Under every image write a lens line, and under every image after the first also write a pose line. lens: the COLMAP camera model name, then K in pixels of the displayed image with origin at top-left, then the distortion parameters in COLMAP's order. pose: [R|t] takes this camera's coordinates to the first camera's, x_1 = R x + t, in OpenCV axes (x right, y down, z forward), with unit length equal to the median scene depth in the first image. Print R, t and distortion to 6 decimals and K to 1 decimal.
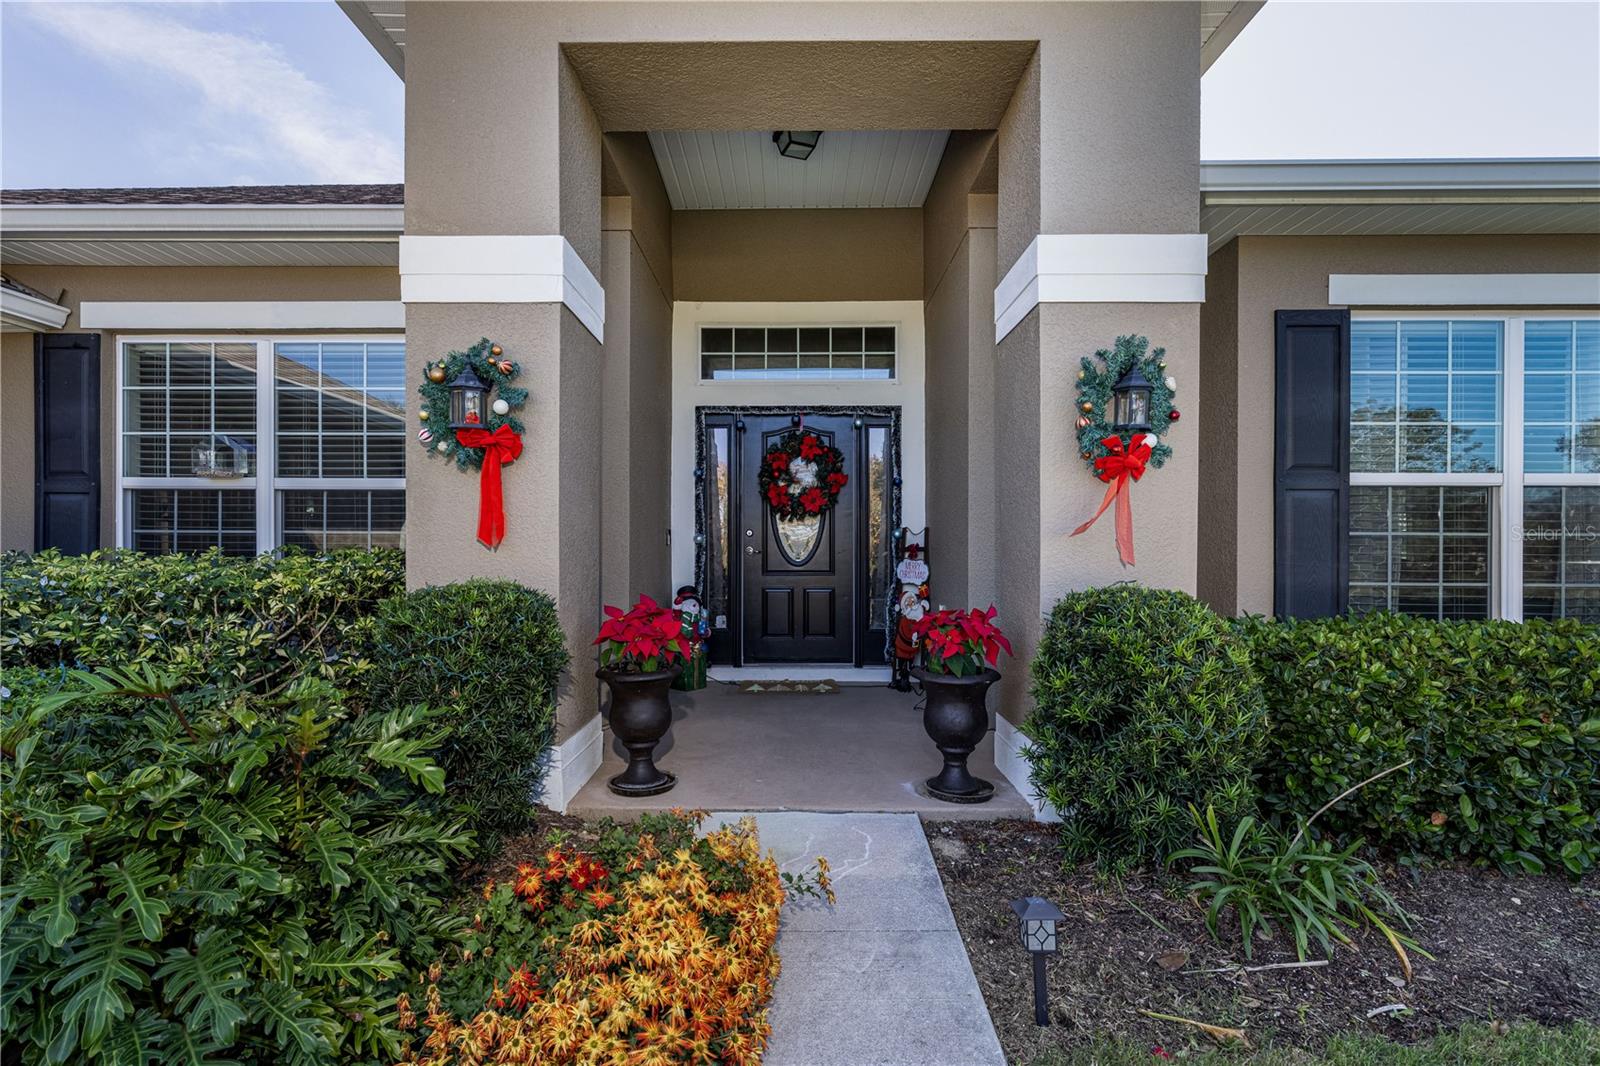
lens RADIAL K [[723.5, 0, 753.8], [0, 723.5, 555.8], [0, 0, 1]] dist [0.019403, 0.000144]
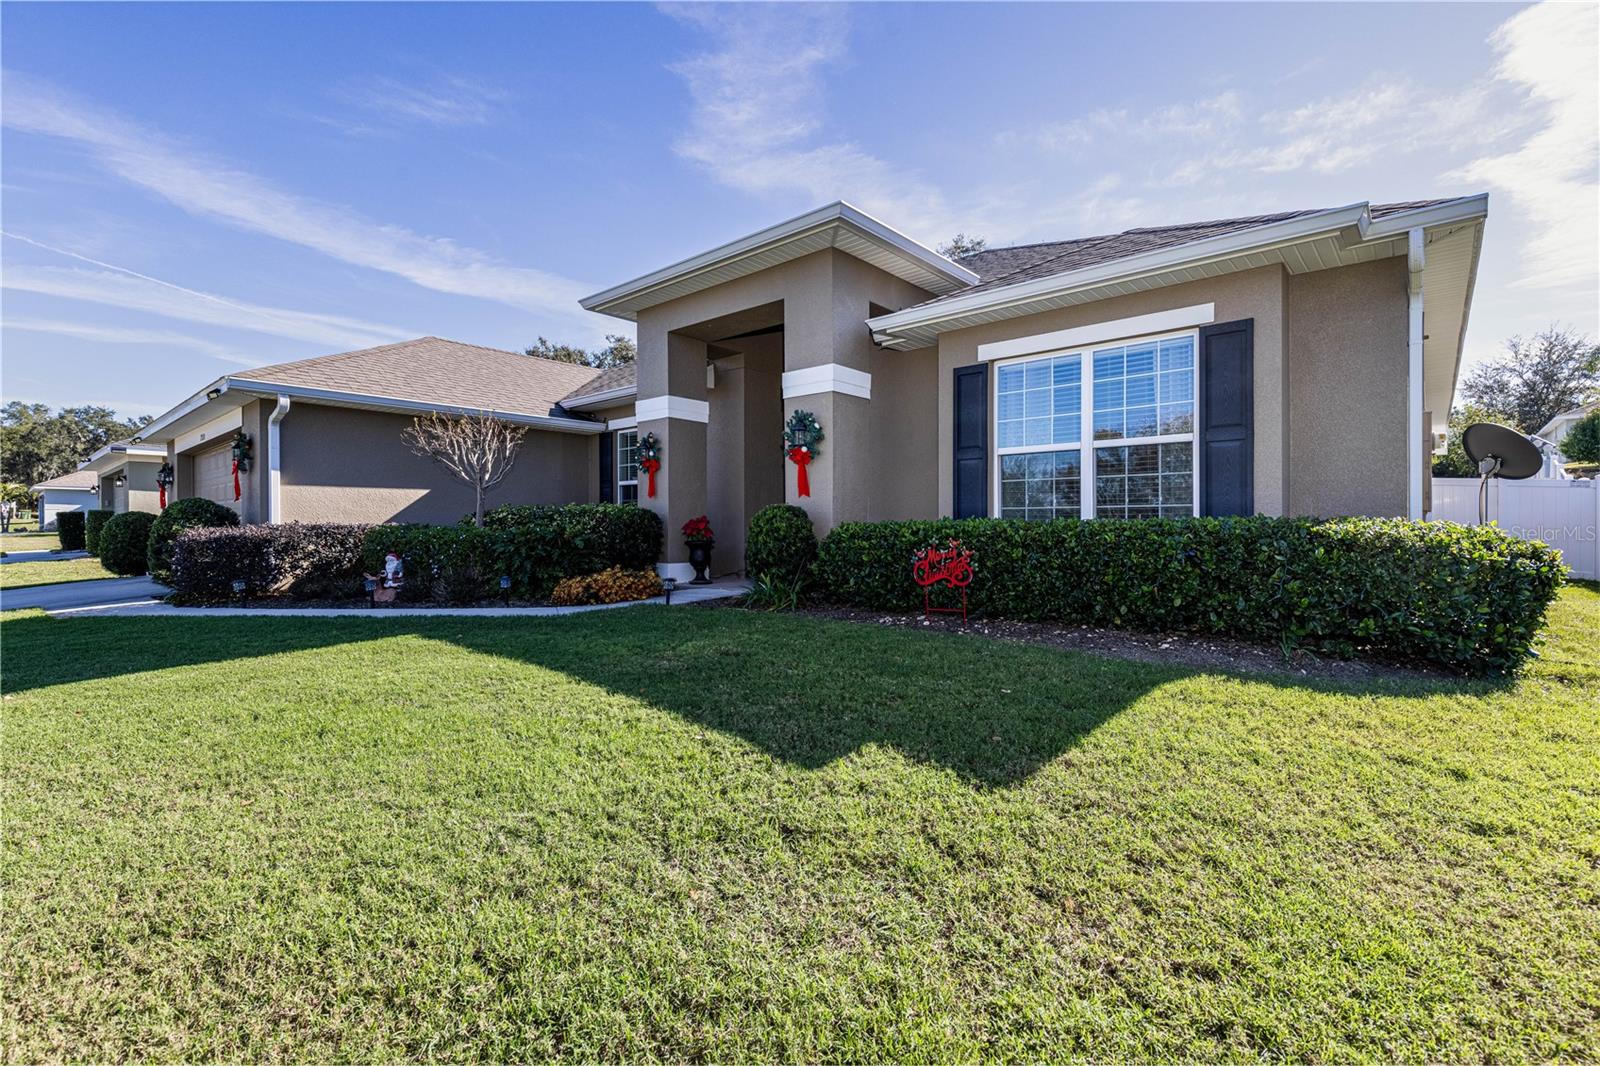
lens RADIAL K [[723.5, 0, 803.7], [0, 723.5, 529.1], [0, 0, 1]] dist [0.019403, 0.000144]
pose [[0.752279, 0.002356, -0.658841, 1.659736], [0.000002, 0.999994, 0.003578, 0.089929], [0.658845, -0.002693, 0.752274, -0.725702]]
